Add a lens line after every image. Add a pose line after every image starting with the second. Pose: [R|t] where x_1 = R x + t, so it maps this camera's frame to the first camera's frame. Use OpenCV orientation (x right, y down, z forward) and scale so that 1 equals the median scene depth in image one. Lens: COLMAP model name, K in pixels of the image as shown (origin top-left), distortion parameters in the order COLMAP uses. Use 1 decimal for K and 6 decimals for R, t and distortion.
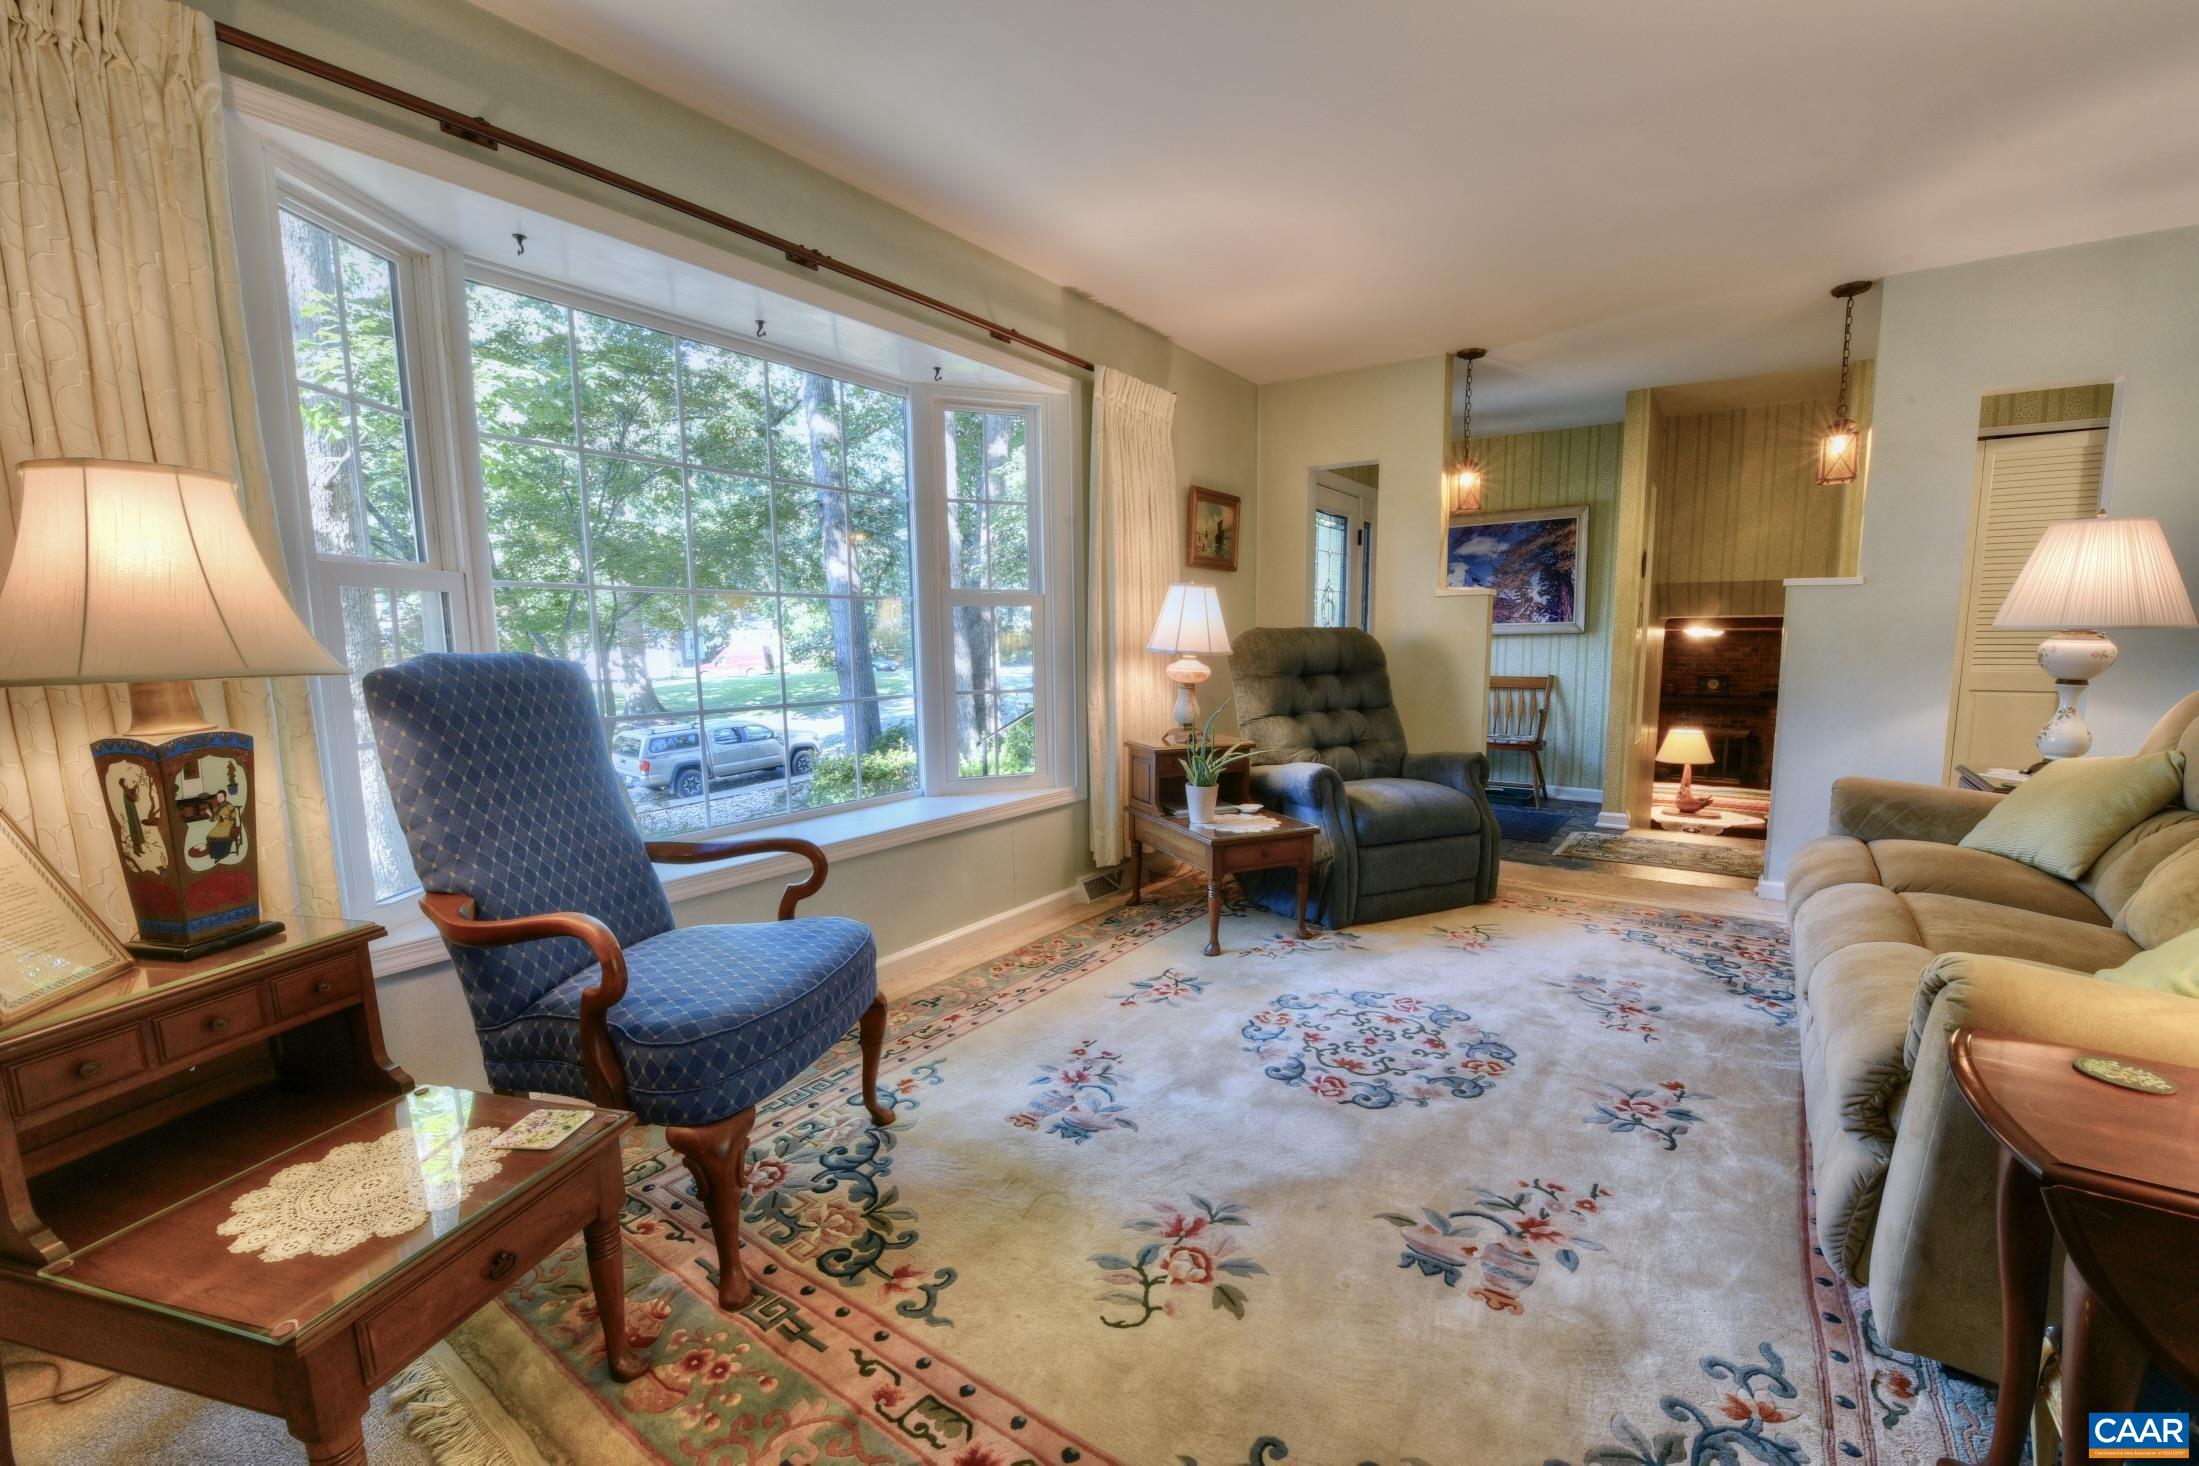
lens RADIAL K [[922.5, 0, 1089.0], [0, 922.5, 724.3], [0, 0, 1]] dist [-0.029385, -0.000720]
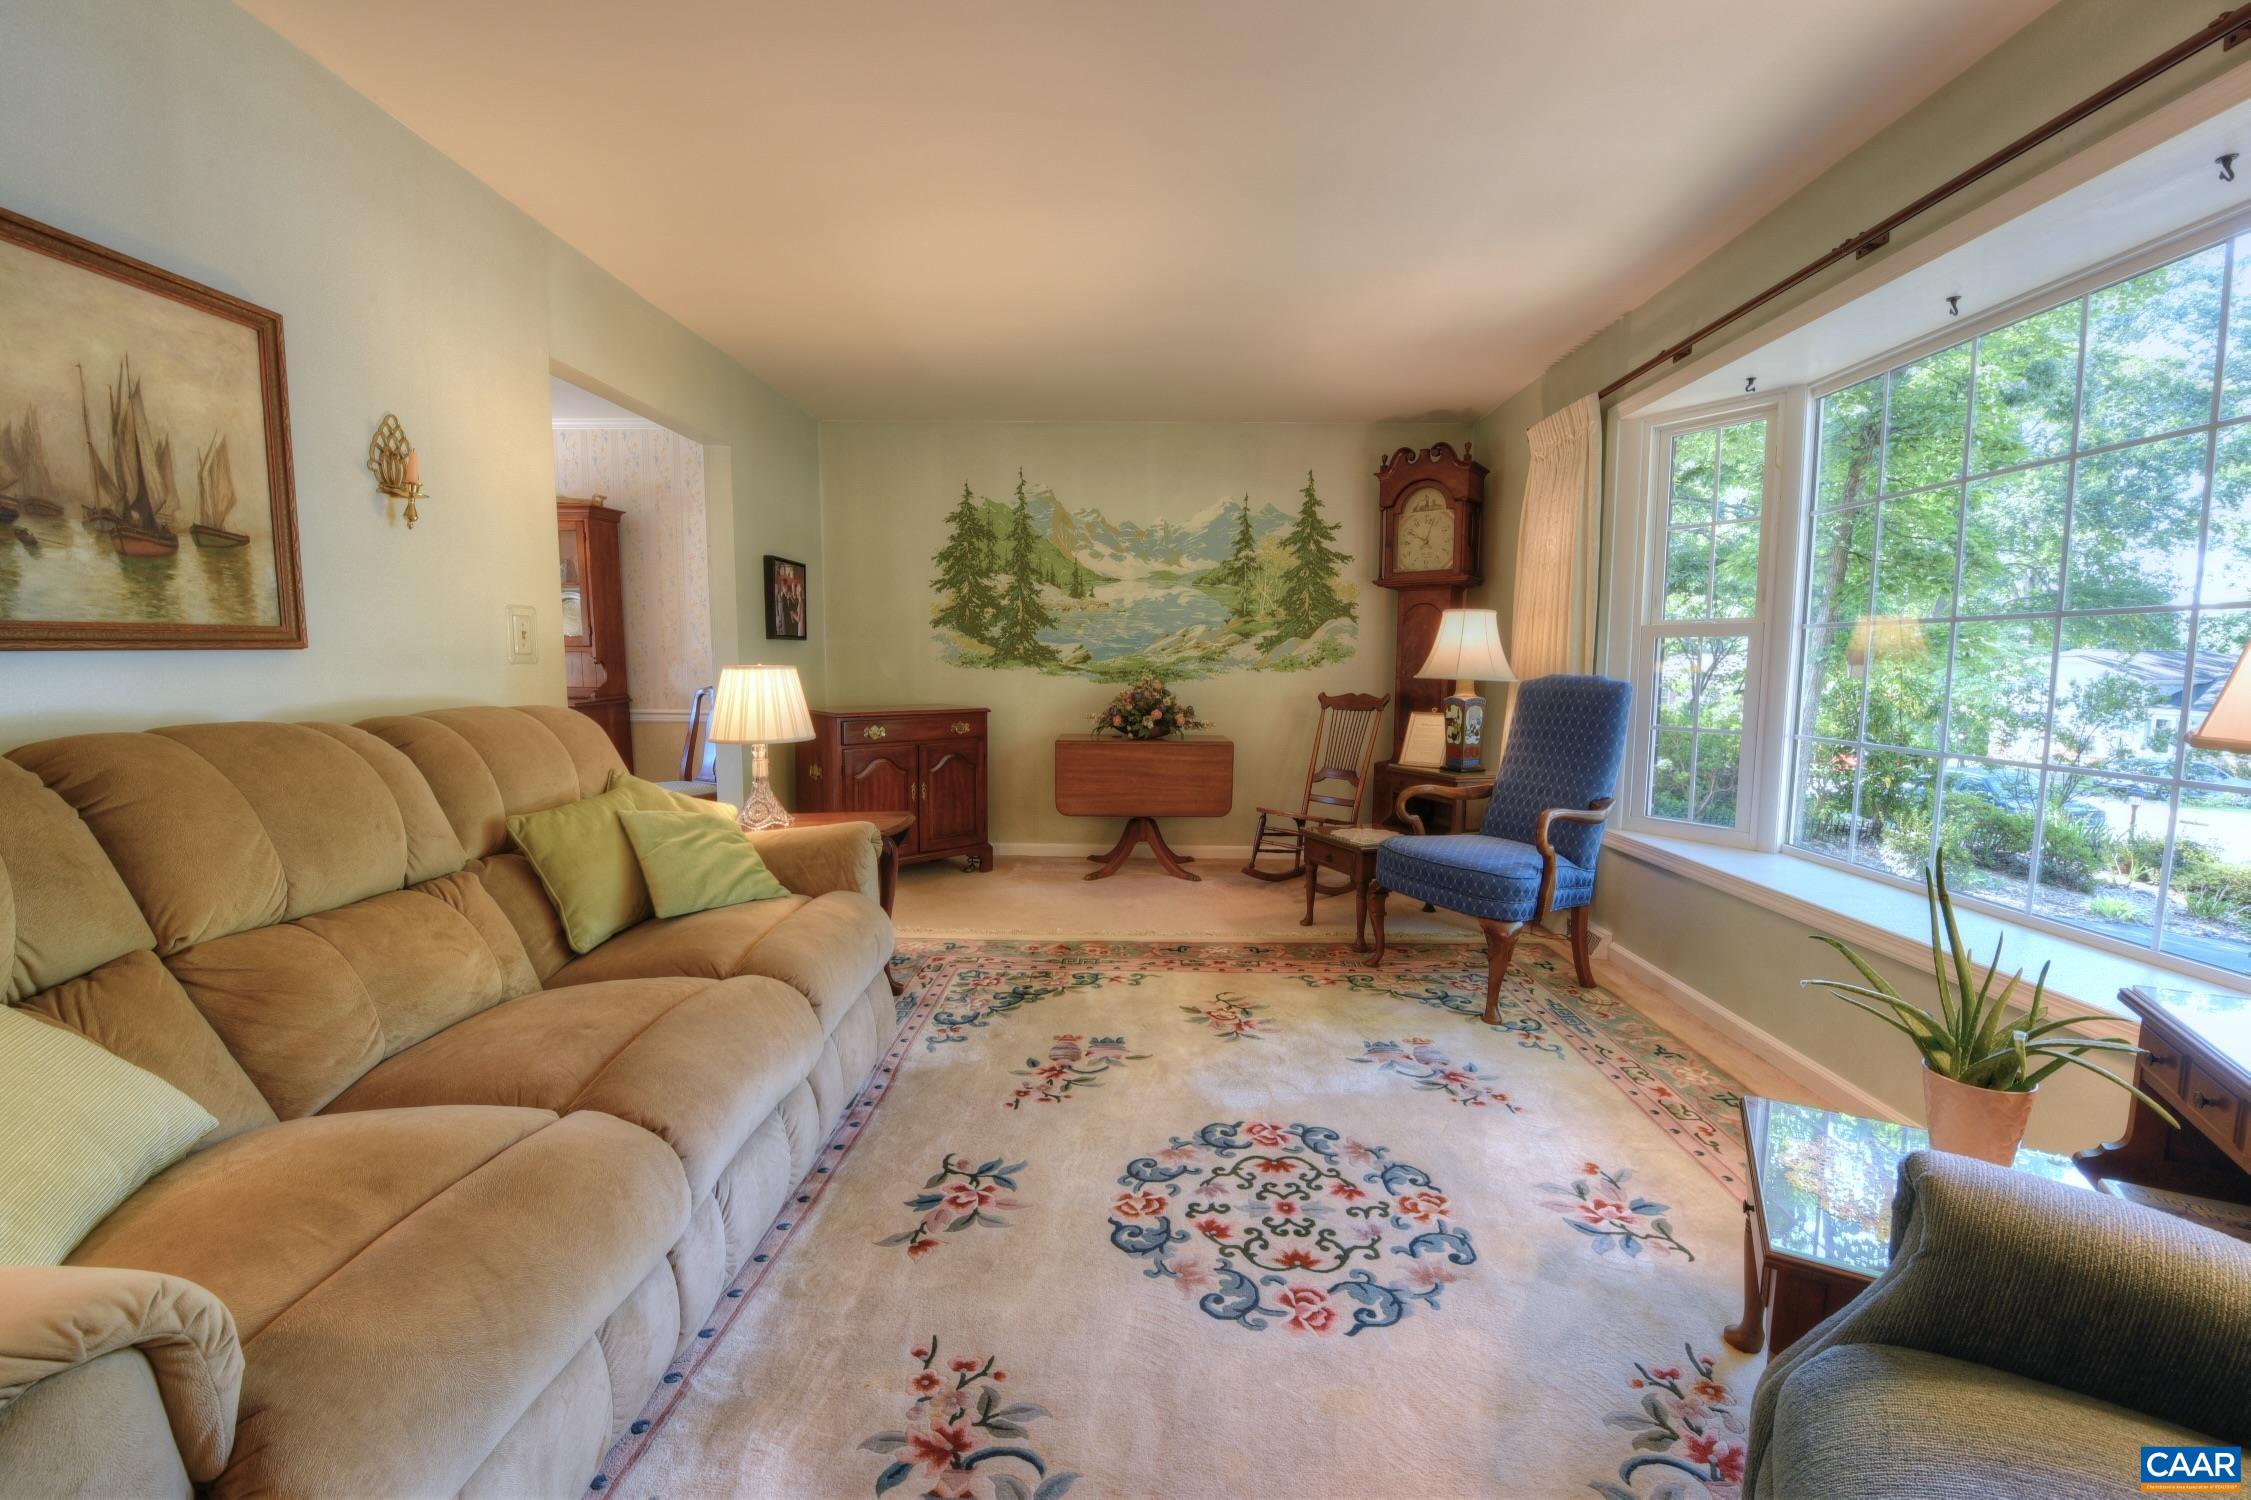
lens RADIAL K [[944.3, 0, 1122.9], [0, 944.3, 760.9], [0, 0, 1]] dist [-0.029385, -0.000720]
pose [[-0.824374, 0.063714, -0.562448, 0.956852], [-0.051968, 0.980929, 0.187289, -0.167170], [0.563655, 0.183625, -0.805342, 1.717955]]
